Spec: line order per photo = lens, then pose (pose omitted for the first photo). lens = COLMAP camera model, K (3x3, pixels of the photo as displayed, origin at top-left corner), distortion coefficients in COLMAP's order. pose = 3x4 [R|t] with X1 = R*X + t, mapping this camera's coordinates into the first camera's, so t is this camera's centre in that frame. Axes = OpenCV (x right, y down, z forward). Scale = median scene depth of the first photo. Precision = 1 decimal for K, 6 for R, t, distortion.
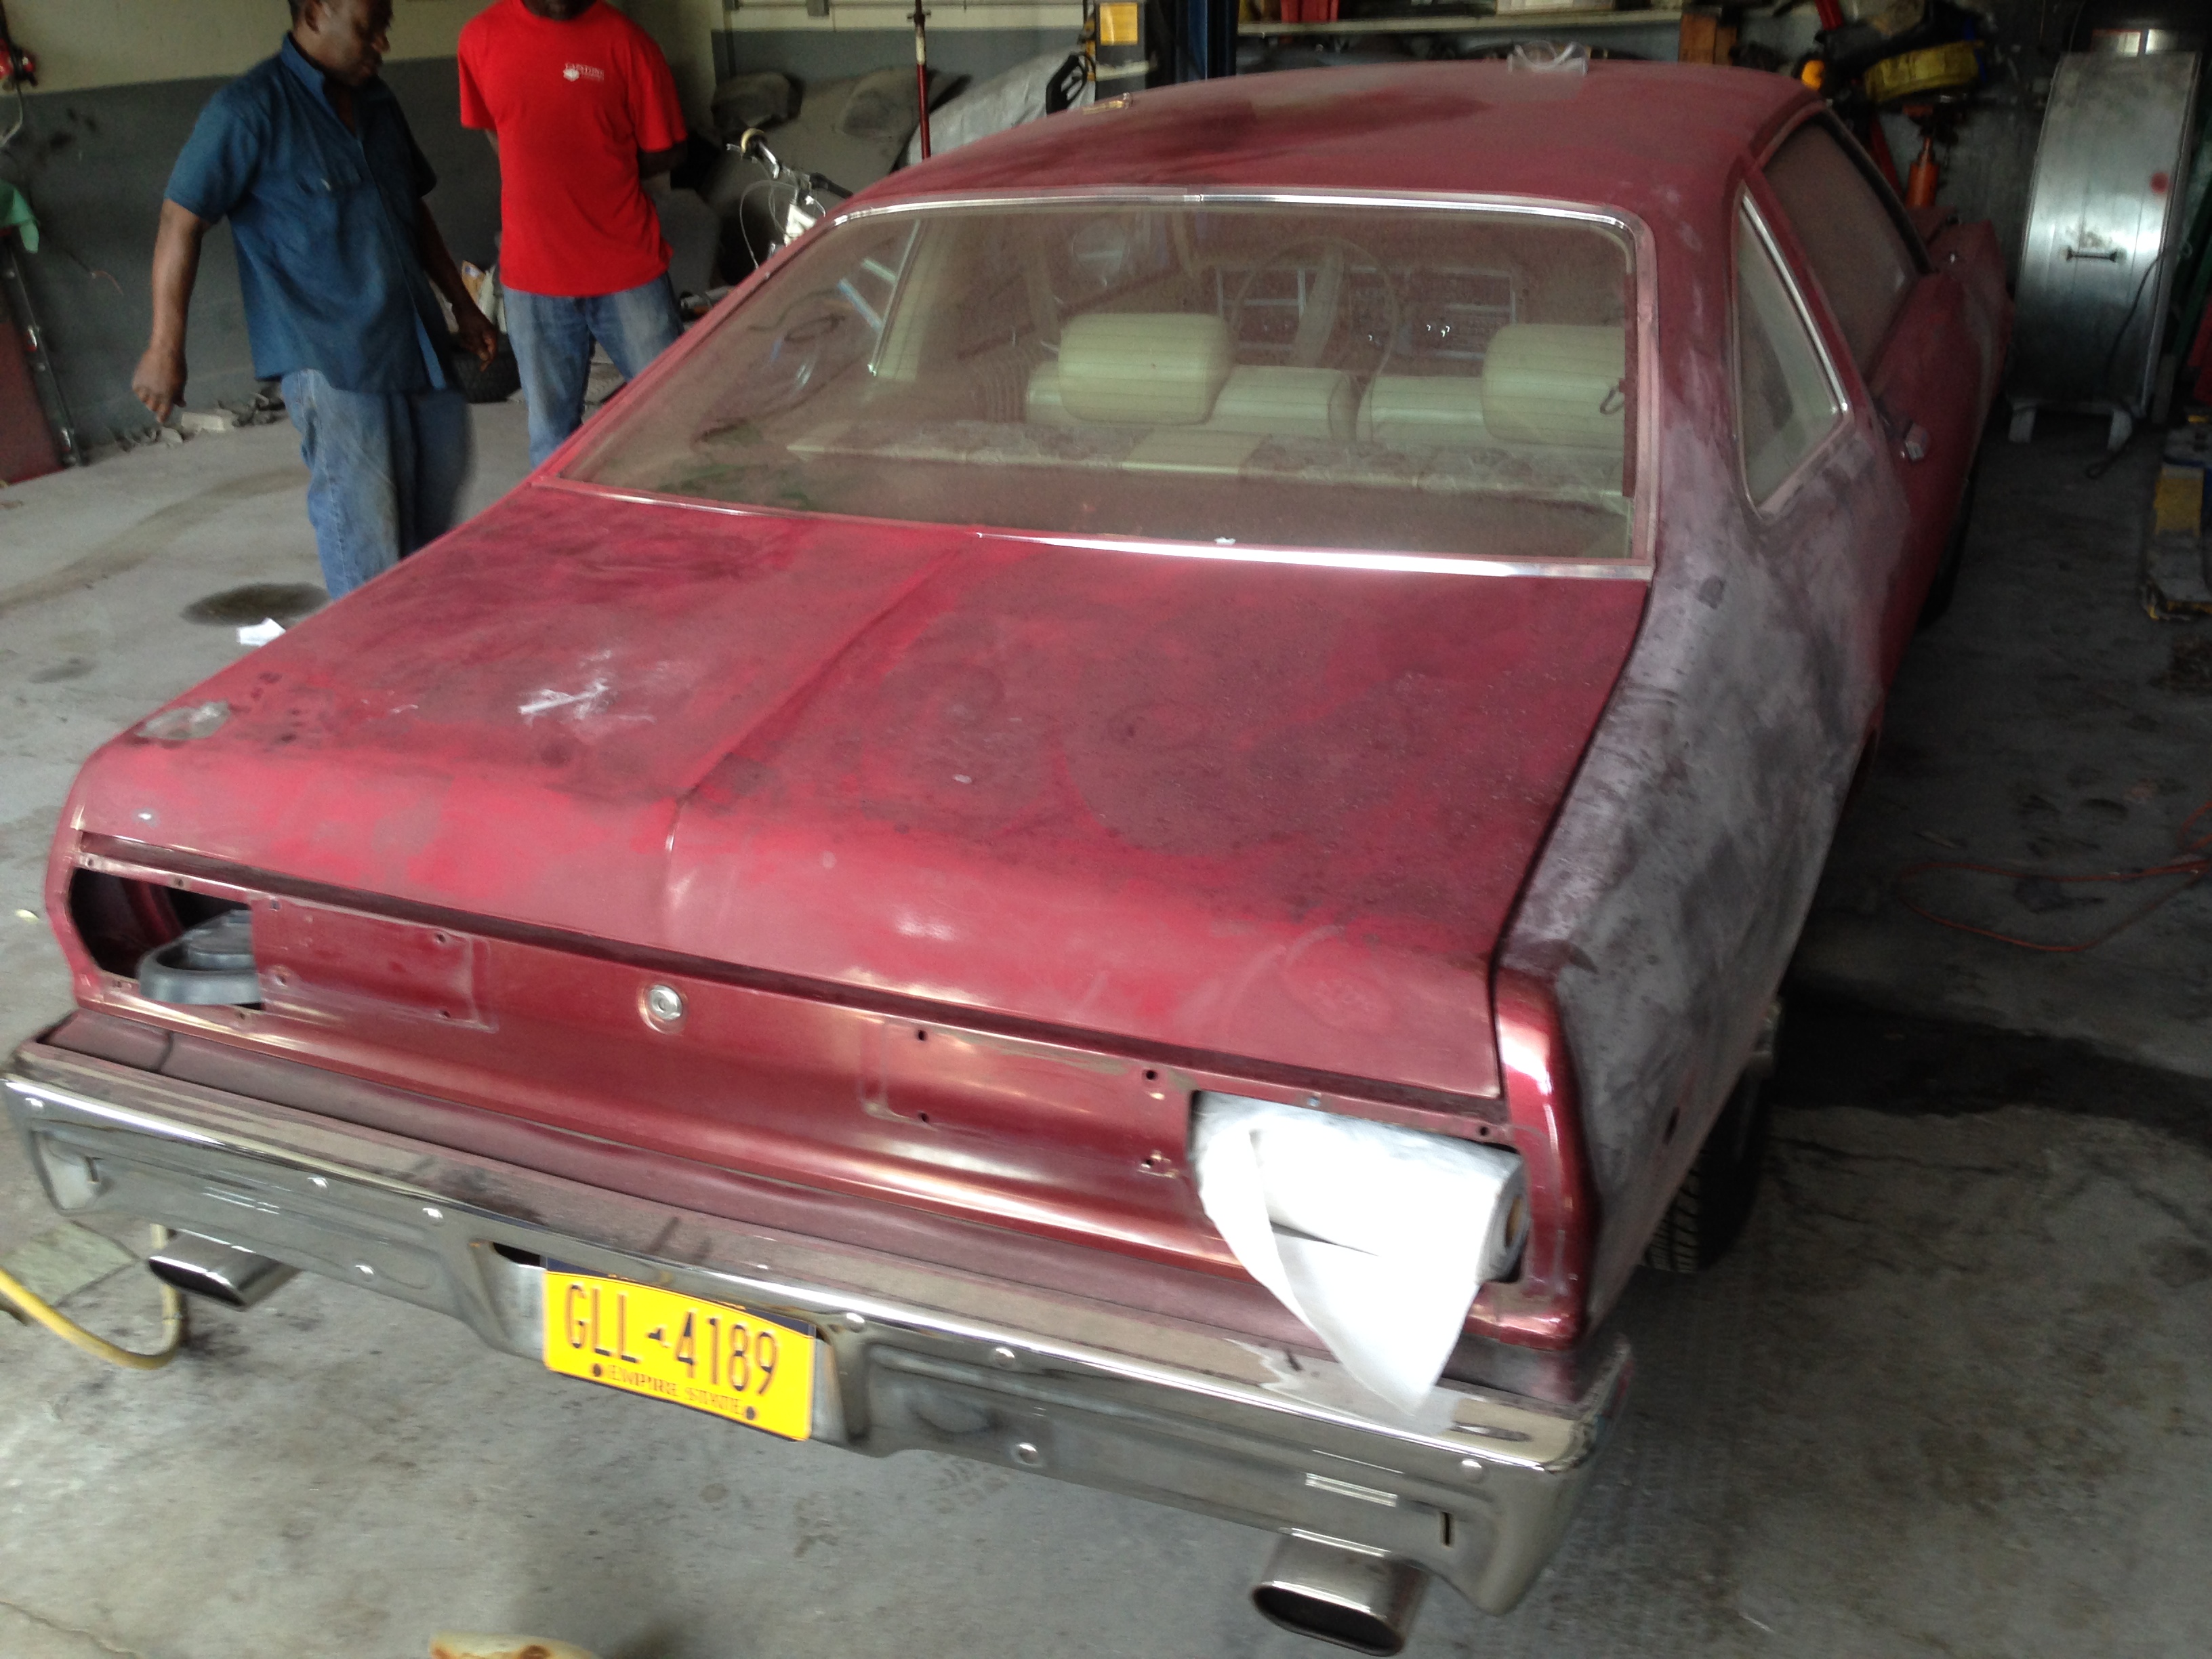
lens RADIAL K [[2032.9, 0, 1093.5], [0, 2032.9, 820.0], [0, 0, 1]] dist [0.144737, -0.265381]
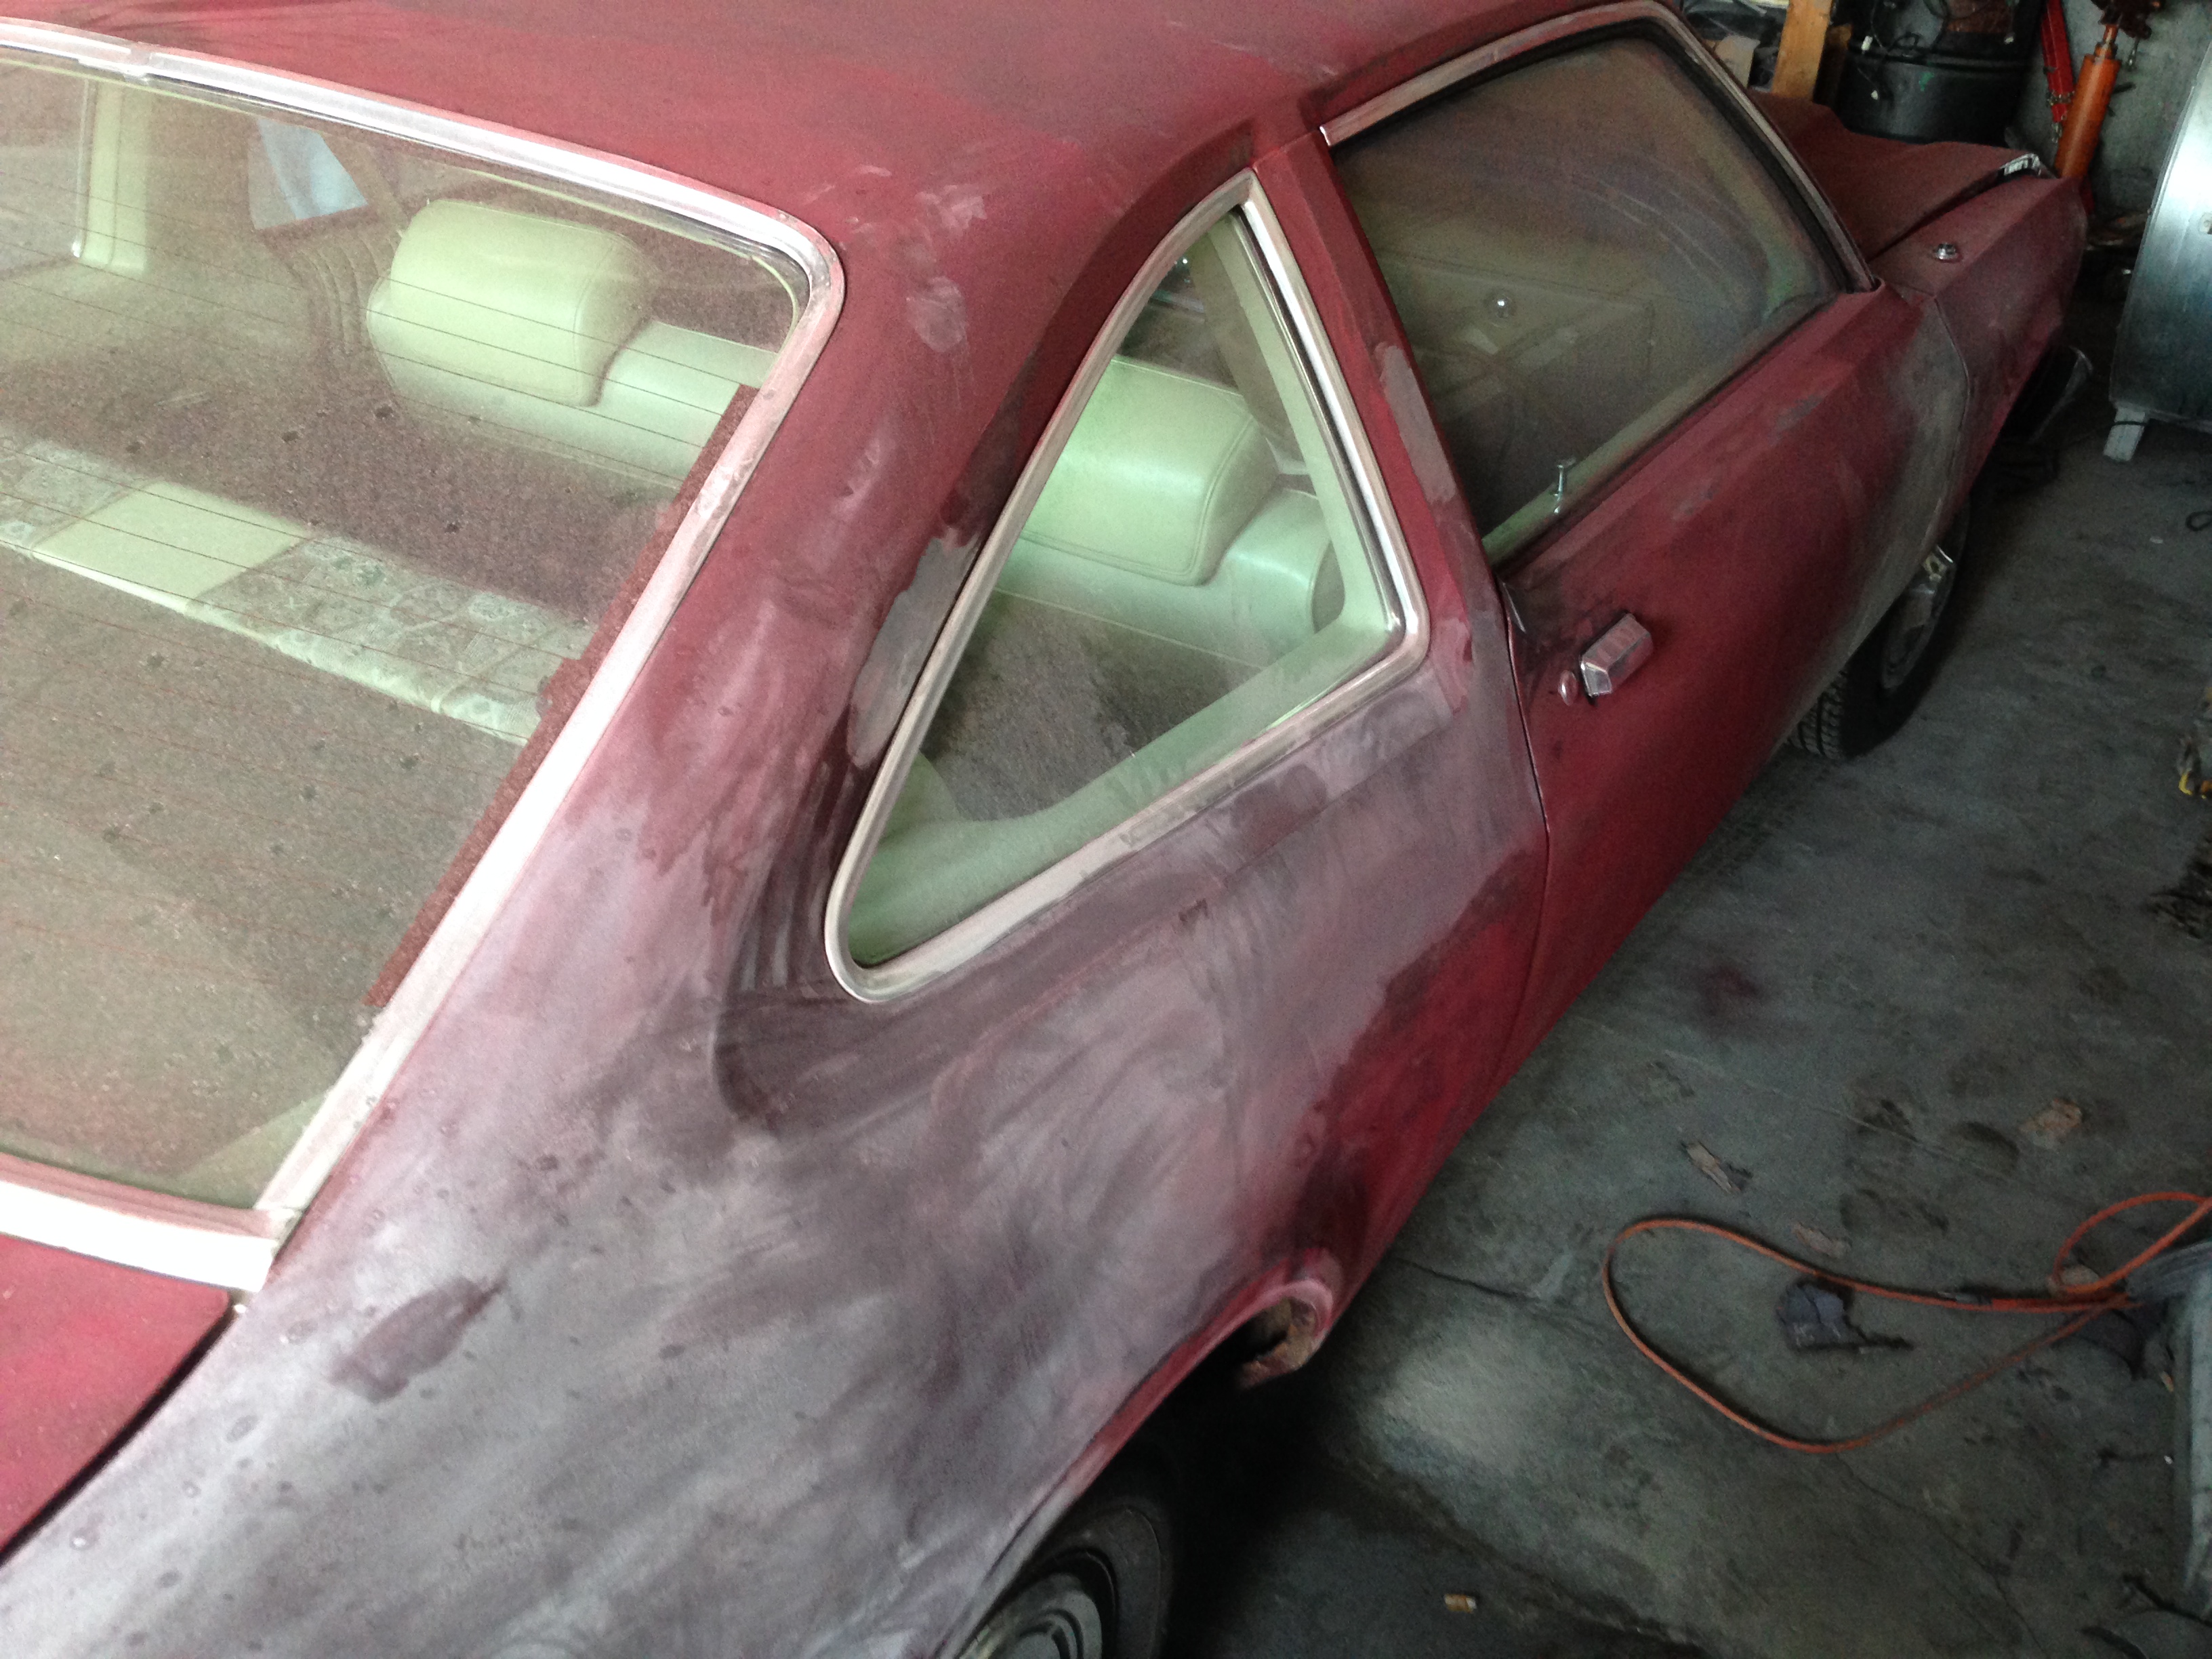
lens RADIAL K [[2032.9, 0, 1093.5], [0, 2032.9, 820.0], [0, 0, 1]] dist [0.144737, -0.265381]
pose [[0.987970, 0.141189, -0.063101, 0.250038], [-0.133507, 0.984612, 0.112760, -0.153581], [0.078050, -0.102979, 0.991617, 0.357736]]
